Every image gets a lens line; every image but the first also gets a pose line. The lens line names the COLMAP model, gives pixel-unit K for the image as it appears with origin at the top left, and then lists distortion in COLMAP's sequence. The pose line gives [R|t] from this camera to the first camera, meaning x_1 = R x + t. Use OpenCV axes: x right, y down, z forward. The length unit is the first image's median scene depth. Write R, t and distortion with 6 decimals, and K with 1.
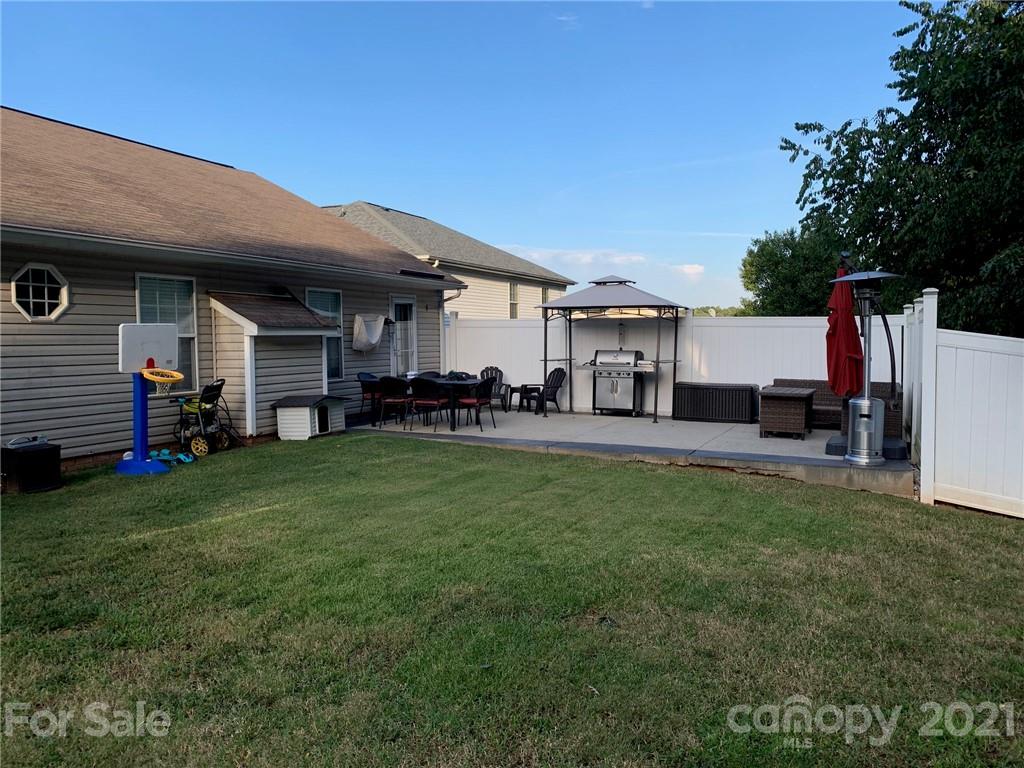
lens RADIAL K [[787.2, 0, 506.6], [0, 787.2, 378.2], [0, 0, 1]] dist [0.084496, -0.124319]
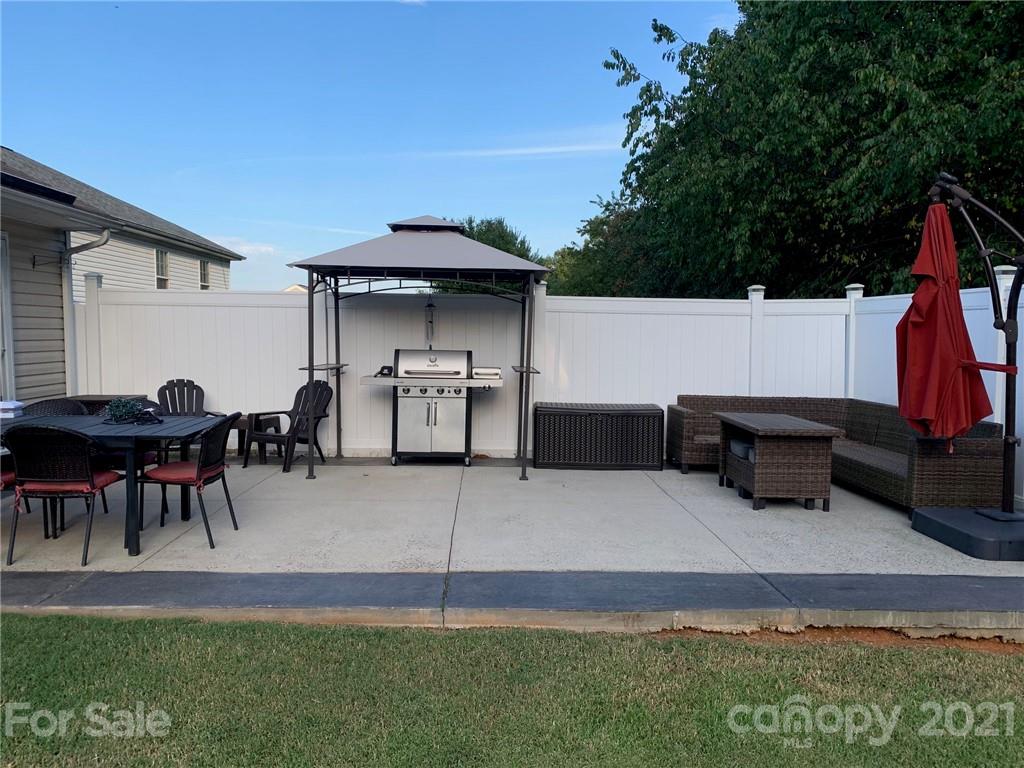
lens RADIAL K [[787.2, 0, 506.6], [0, 787.2, 378.2], [0, 0, 1]] dist [0.084496, -0.124319]
pose [[0.897341, -0.015387, 0.441069, -0.060229], [0.012390, 0.999876, 0.009675, -0.018490], [-0.441163, -0.003217, 0.897421, 0.443203]]
